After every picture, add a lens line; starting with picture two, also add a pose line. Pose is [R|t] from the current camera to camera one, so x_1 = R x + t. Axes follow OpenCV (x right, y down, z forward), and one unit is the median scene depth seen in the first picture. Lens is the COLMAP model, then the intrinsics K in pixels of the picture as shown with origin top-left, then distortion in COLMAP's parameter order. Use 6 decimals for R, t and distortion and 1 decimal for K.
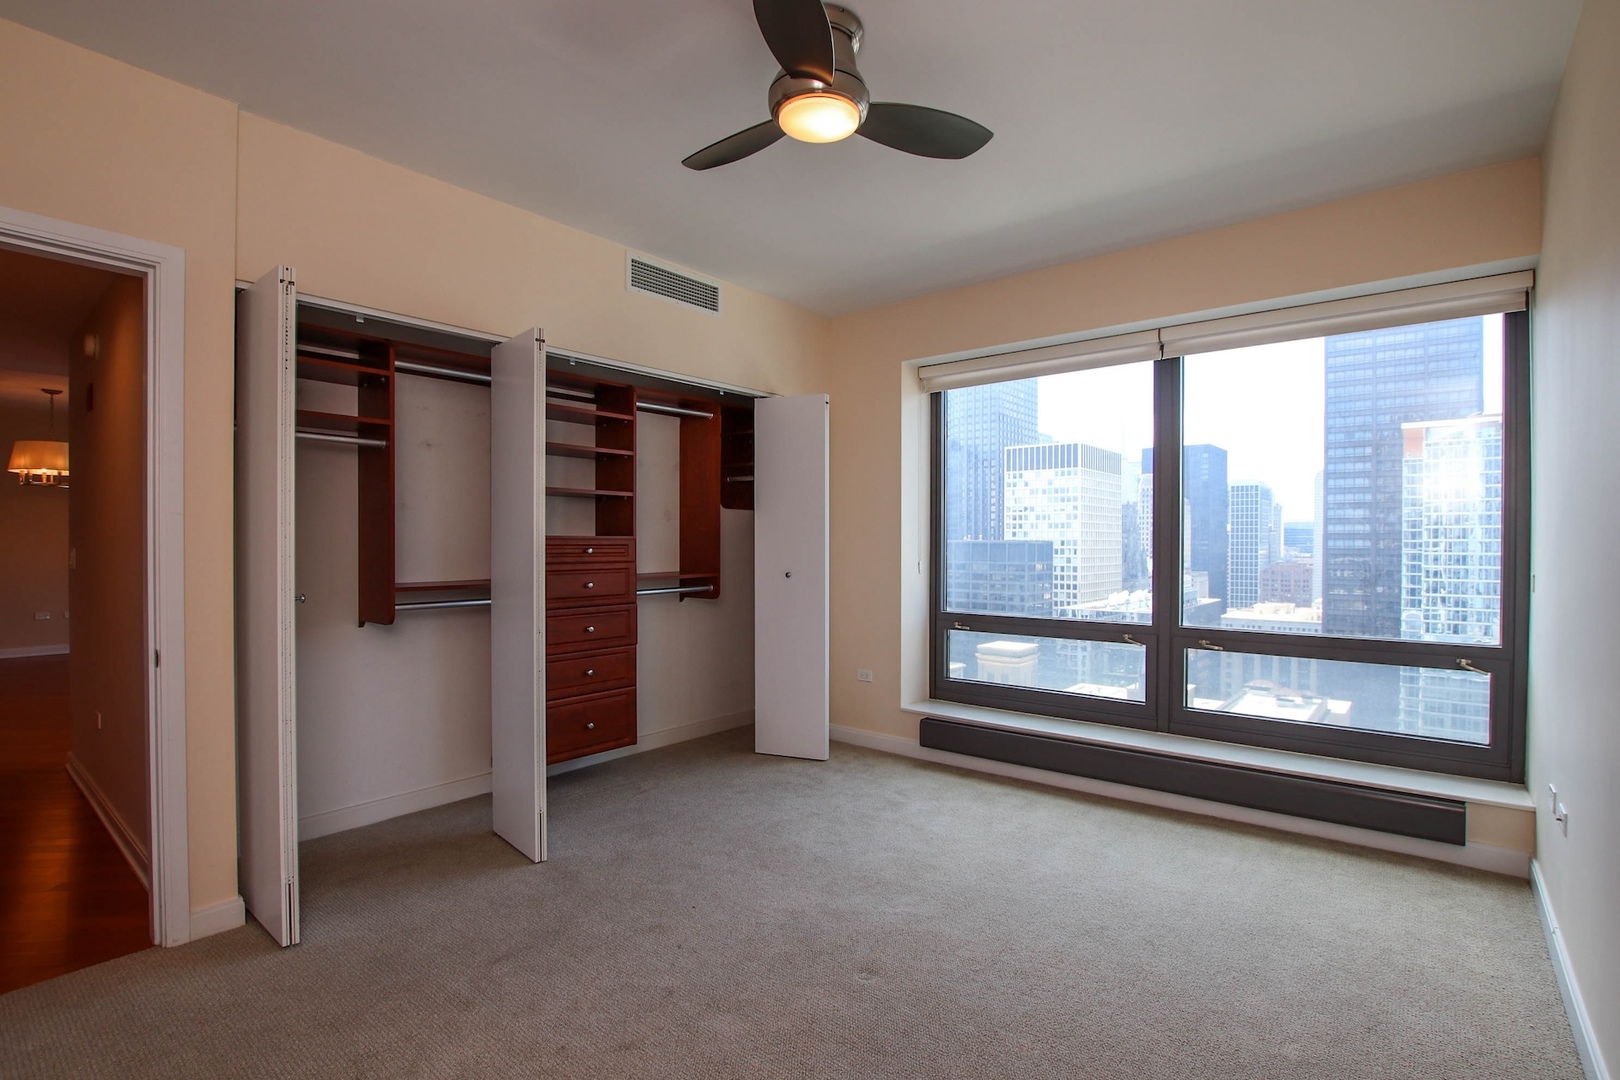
lens RADIAL K [[769.2, 0, 815.0], [0, 769.2, 544.0], [0, 0, 1]] dist [-0.030564, 0.003534]
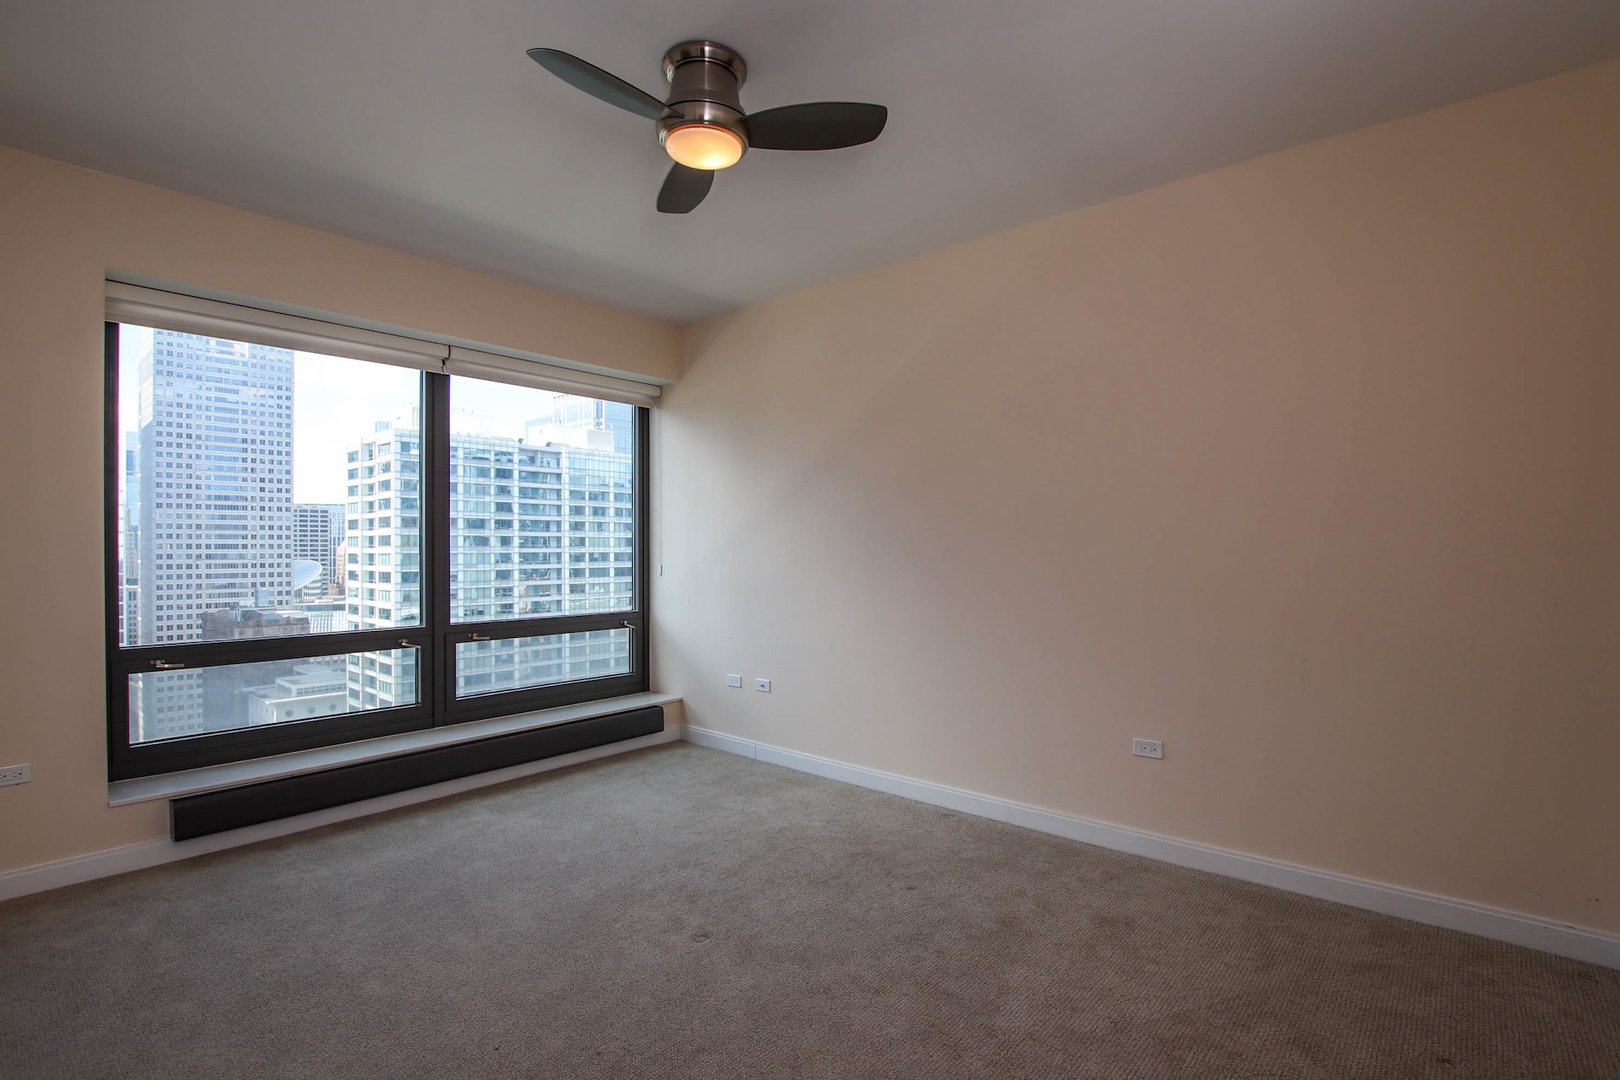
lens RADIAL K [[769.2, 0, 816.9], [0, 769.2, 550.1], [0, 0, 1]] dist [-0.030564, 0.003534]
pose [[0.015916, -0.003483, 0.999867, -0.589094], [0.004245, 0.999985, 0.003416, 0.001255], [-0.999864, 0.004190, 0.015931, 0.460043]]
